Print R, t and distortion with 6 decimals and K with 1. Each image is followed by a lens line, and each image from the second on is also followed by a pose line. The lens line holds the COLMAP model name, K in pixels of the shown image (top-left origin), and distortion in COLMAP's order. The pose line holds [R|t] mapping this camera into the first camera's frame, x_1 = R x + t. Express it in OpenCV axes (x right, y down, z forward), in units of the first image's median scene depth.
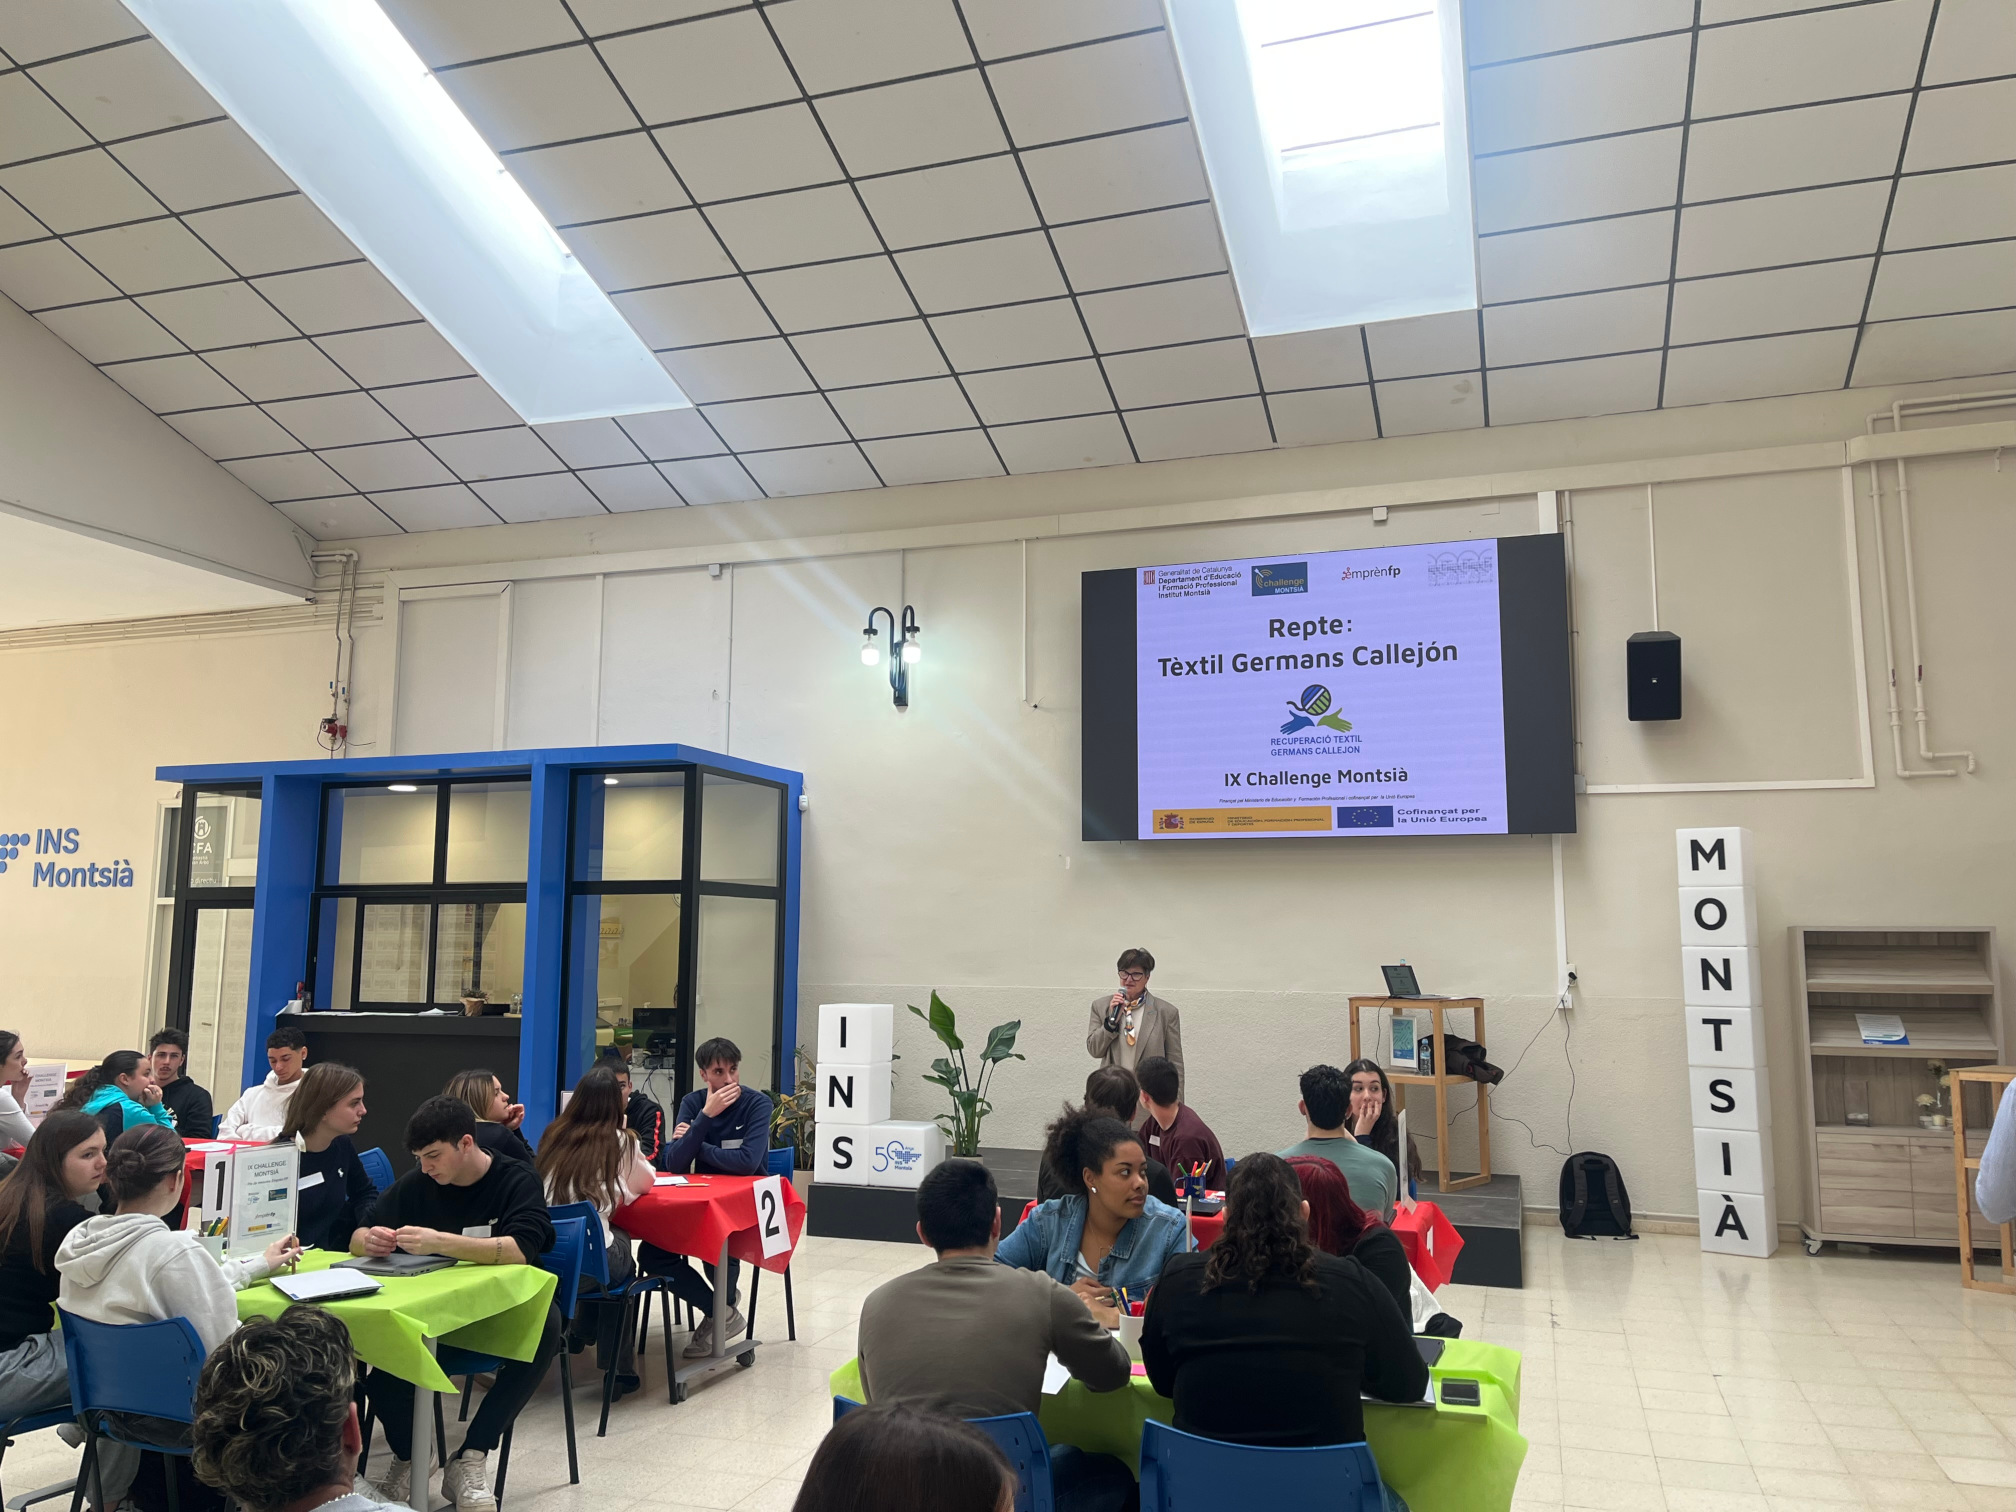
lens RADIAL K [[1508.9, 0, 1000.1], [0, 1508.9, 740.0], [0, 0, 1]] dist [0.003477, -0.009529]
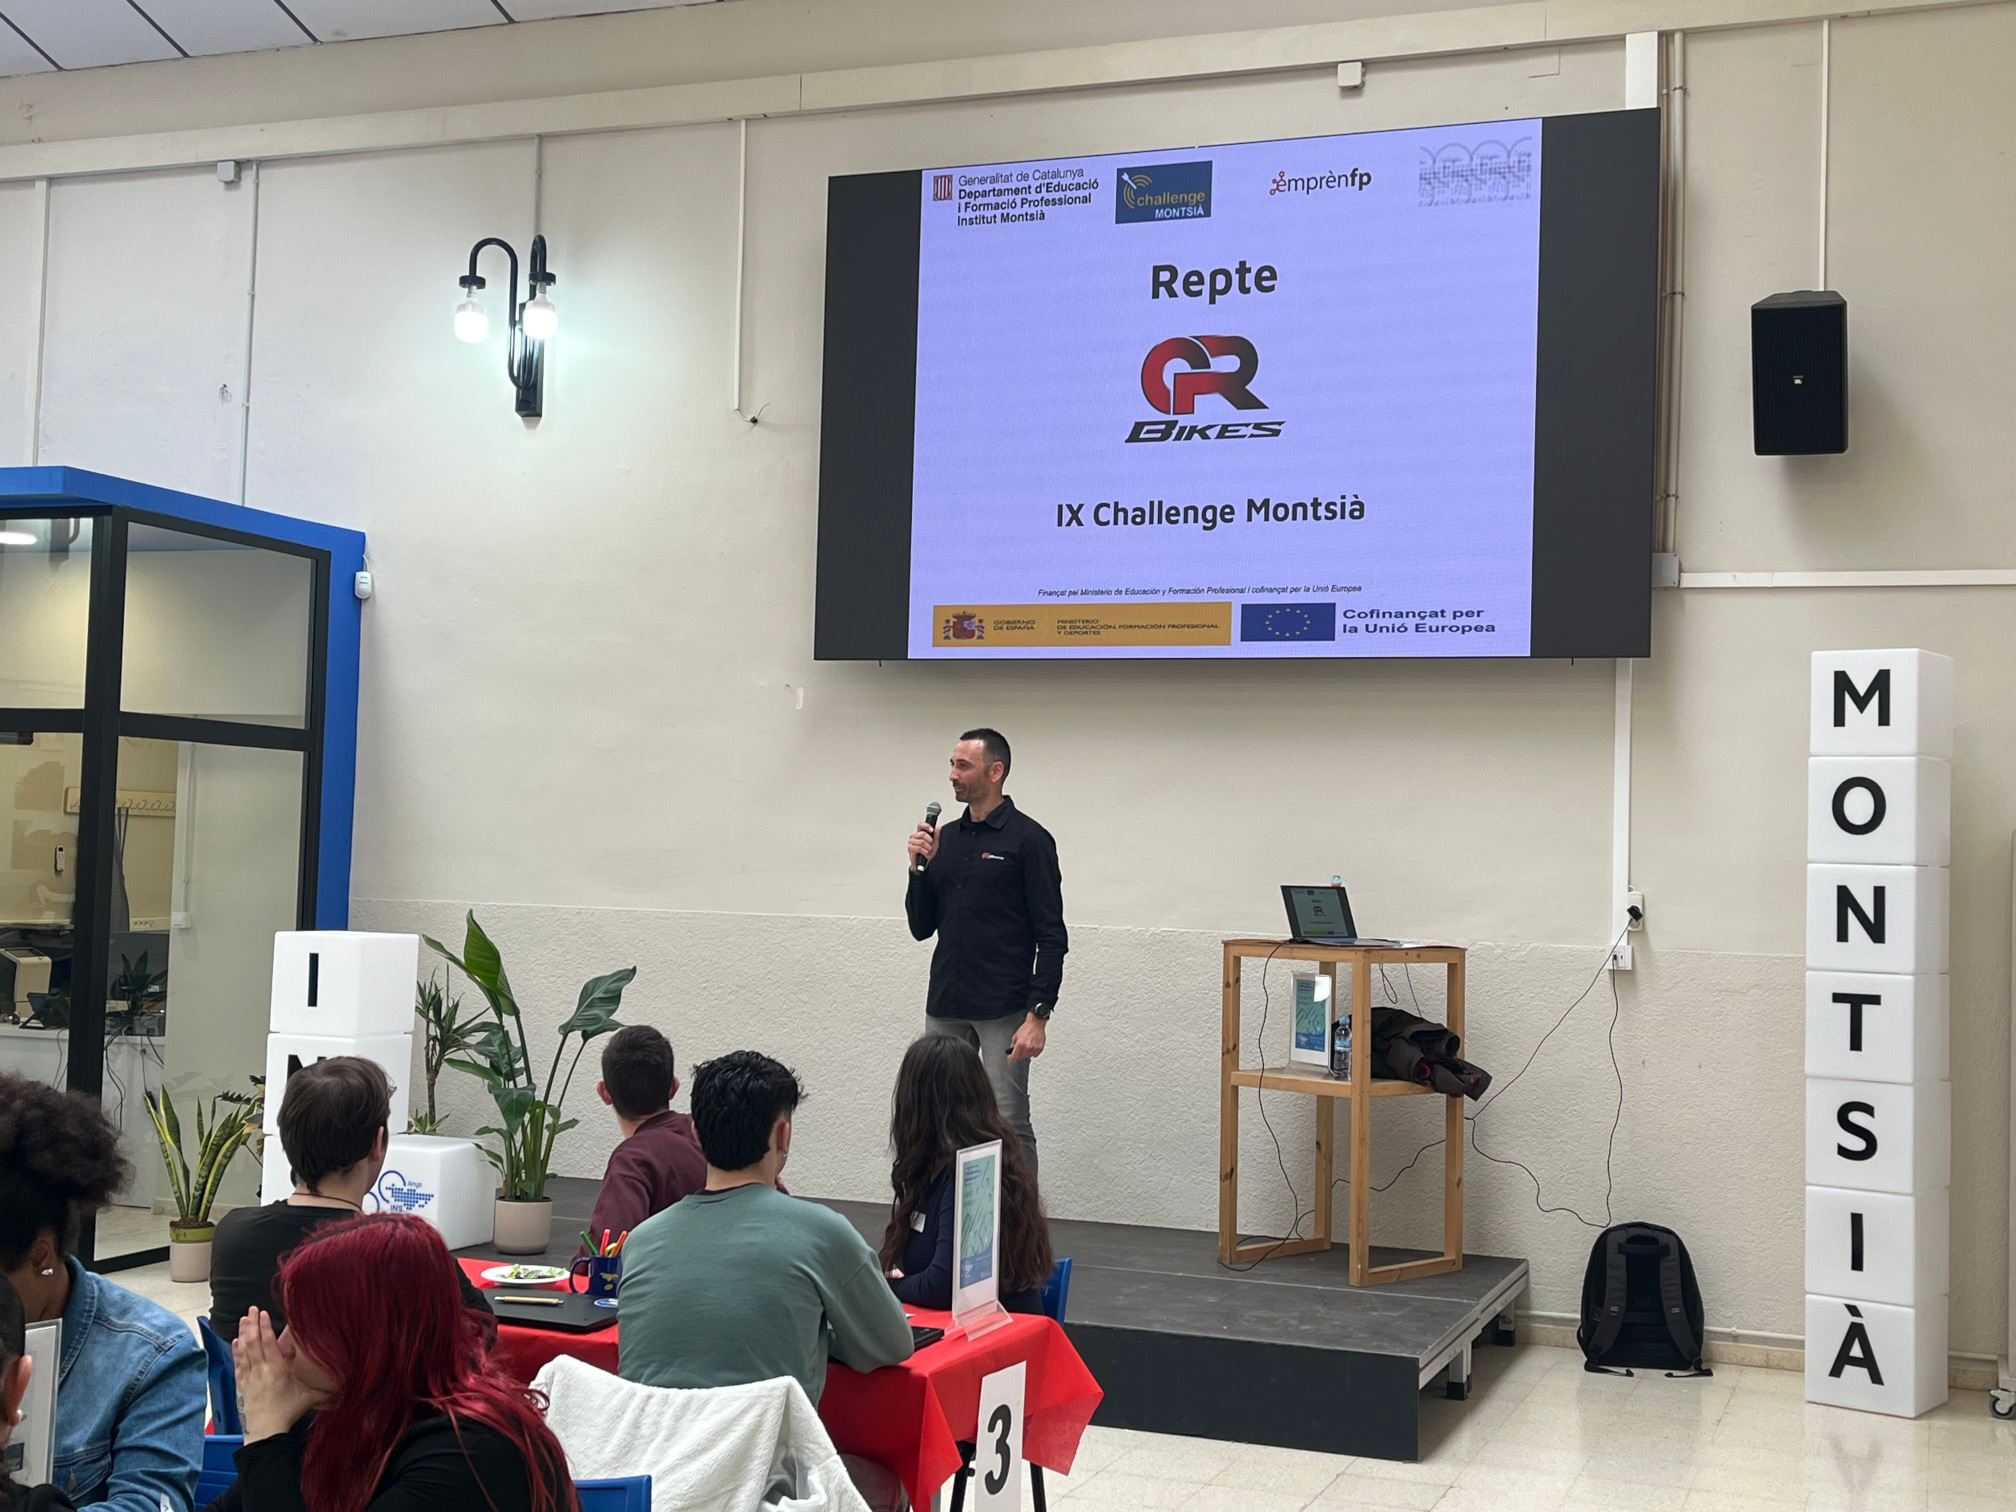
lens RADIAL K [[2442.5, 0, 1024.2], [0, 2442.5, 735.5], [0, 0, 1]] dist [0.004799, 0.000000]
pose [[0.999373, 0.021783, -0.027911, 0.177538], [-0.019356, 0.996238, 0.084474, 0.018914], [0.029646, -0.083881, 0.996035, 0.097295]]
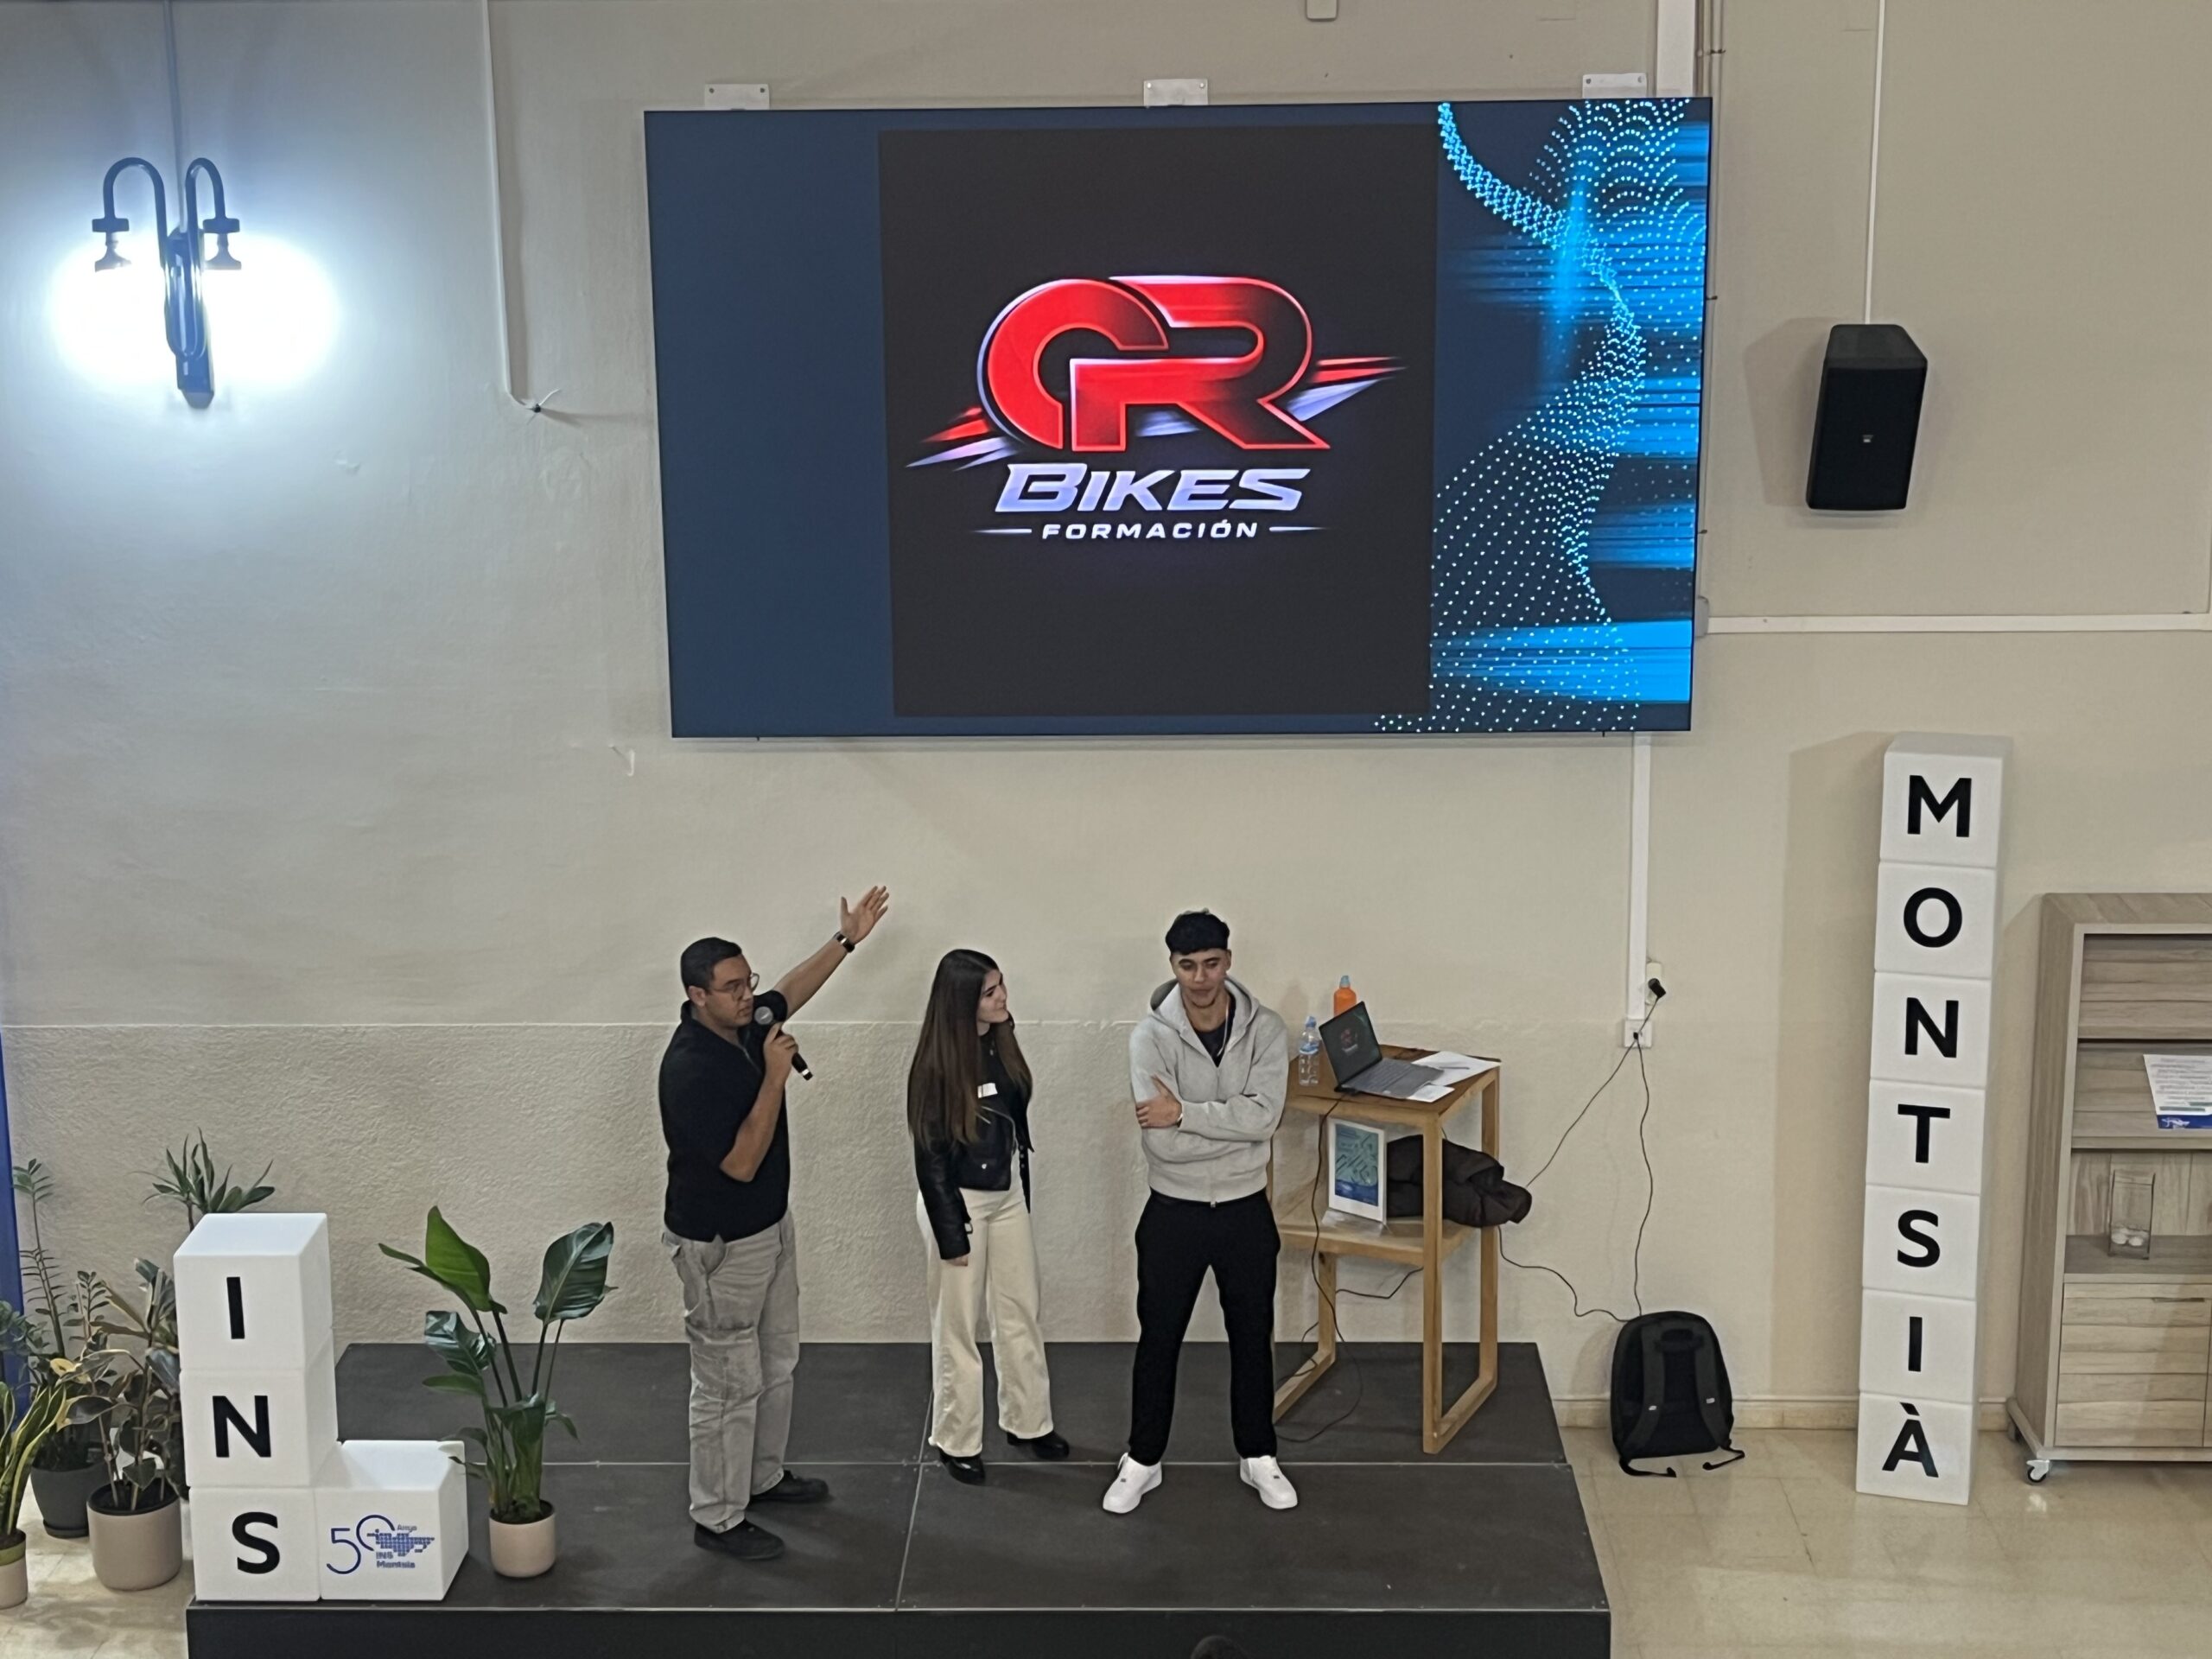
lens RADIAL K [[3457.3, 0, 1099.1], [0, 3457.3, 840.1], [0, 0, 1]] dist [0.029192, 0.000000]
pose [[0.951575, -0.086849, 0.294893, -0.145432], [-0.027208, 0.931706, 0.362192, -0.313573], [-0.306210, -0.352676, 0.884226, 0.033597]]
